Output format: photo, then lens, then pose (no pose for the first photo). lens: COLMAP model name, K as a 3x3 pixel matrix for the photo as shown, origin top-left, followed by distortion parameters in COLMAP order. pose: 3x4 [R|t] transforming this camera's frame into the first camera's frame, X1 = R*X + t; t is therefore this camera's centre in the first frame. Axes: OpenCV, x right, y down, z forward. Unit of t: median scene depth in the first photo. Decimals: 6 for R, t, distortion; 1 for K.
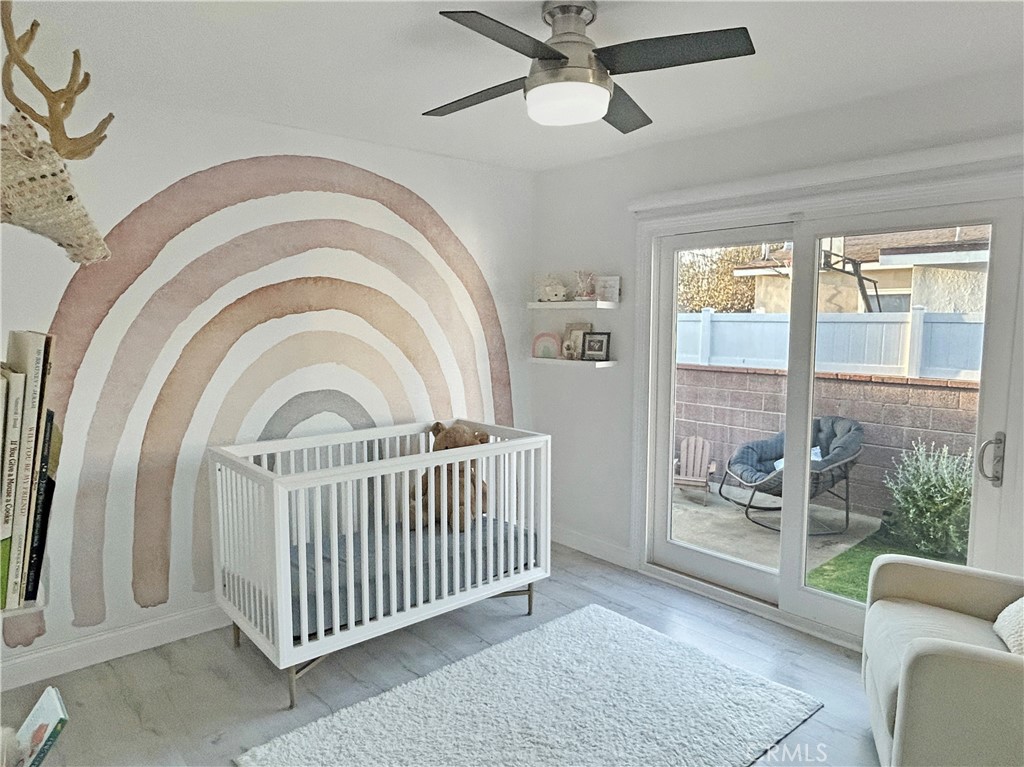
lens RADIAL K [[620.3, 0, 521.1], [0, 620.3, 384.3], [0, 0, 1]] dist [-0.002120, -0.000635]
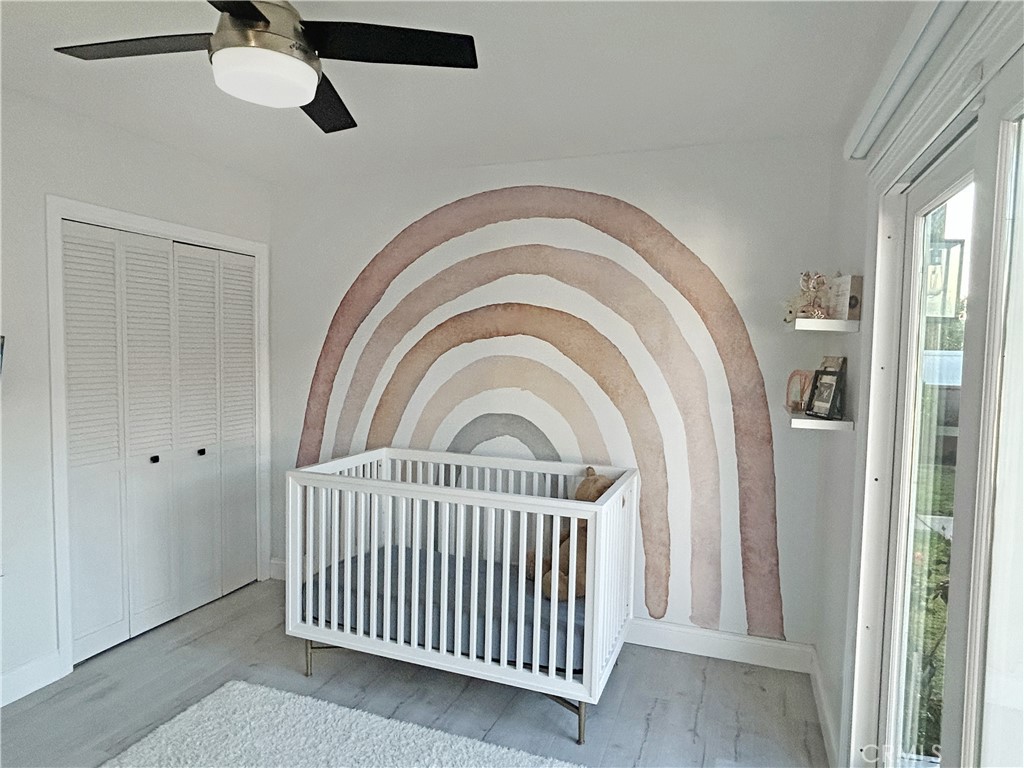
lens RADIAL K [[620.3, 0, 517.5], [0, 620.3, 382.5], [0, 0, 1]] dist [-0.002120, -0.000635]
pose [[0.498994, 0.060445, -0.864495, 0.568072], [-0.109495, 0.993967, 0.006296, -0.050640], [0.859660, 0.091516, 0.502602, 0.506555]]
